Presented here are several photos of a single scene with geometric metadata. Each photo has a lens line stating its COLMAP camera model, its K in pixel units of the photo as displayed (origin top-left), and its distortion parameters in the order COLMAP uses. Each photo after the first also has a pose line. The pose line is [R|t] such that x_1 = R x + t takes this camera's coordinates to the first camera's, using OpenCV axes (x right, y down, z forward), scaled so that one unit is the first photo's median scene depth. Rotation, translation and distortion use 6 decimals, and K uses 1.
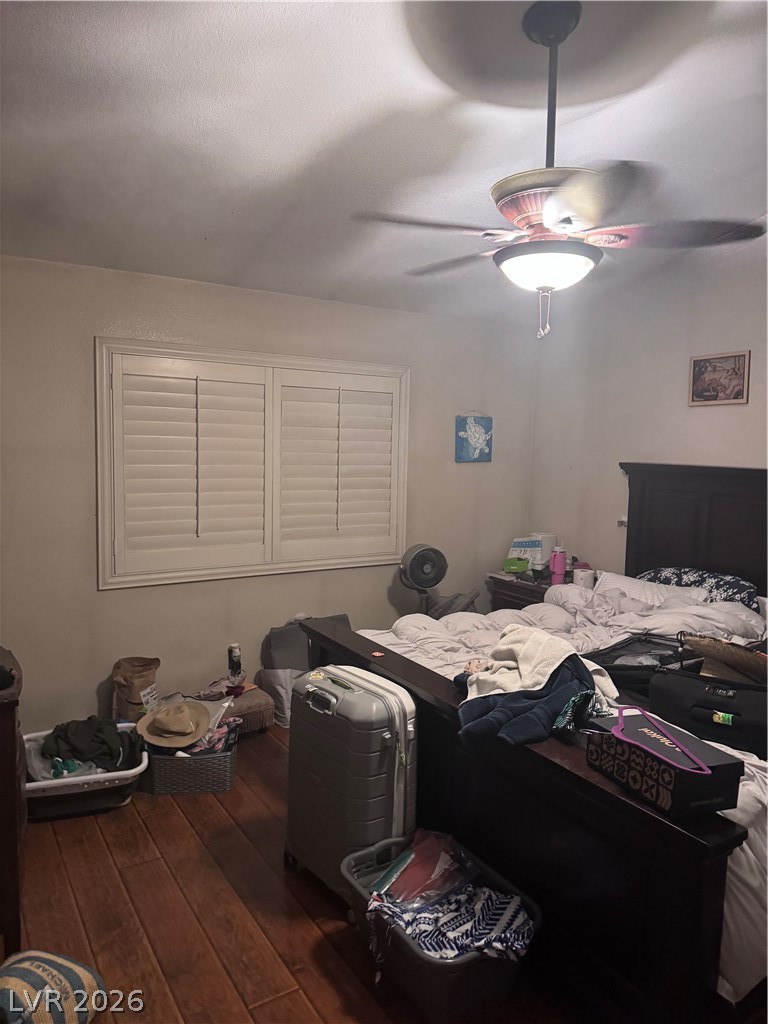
lens RADIAL K [[724.2, 0, 387.1], [0, 724.2, 508.4], [0, 0, 1]] dist [0.137603, -0.201351]
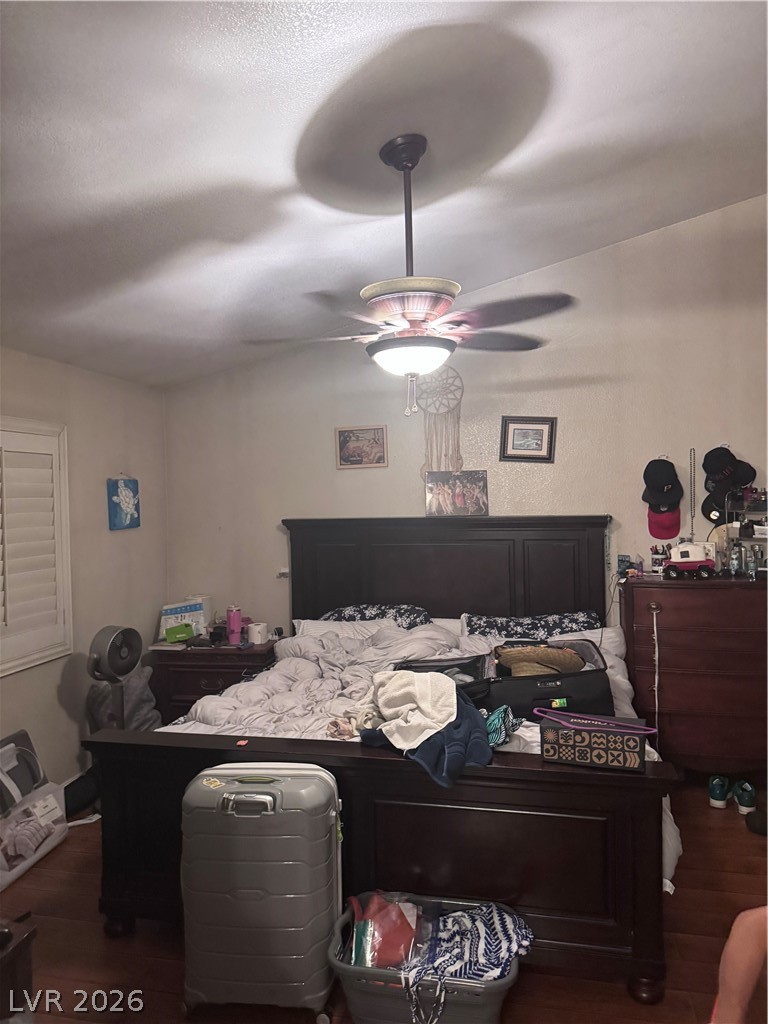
lens RADIAL K [[724.2, 0, 387.1], [0, 724.2, 508.4], [0, 0, 1]] dist [0.137603, -0.201351]
pose [[0.692468, -0.050948, 0.719648, -0.400069], [0.104364, 0.994085, -0.030046, -0.033810], [-0.713860, 0.095911, 0.693689, 0.149238]]
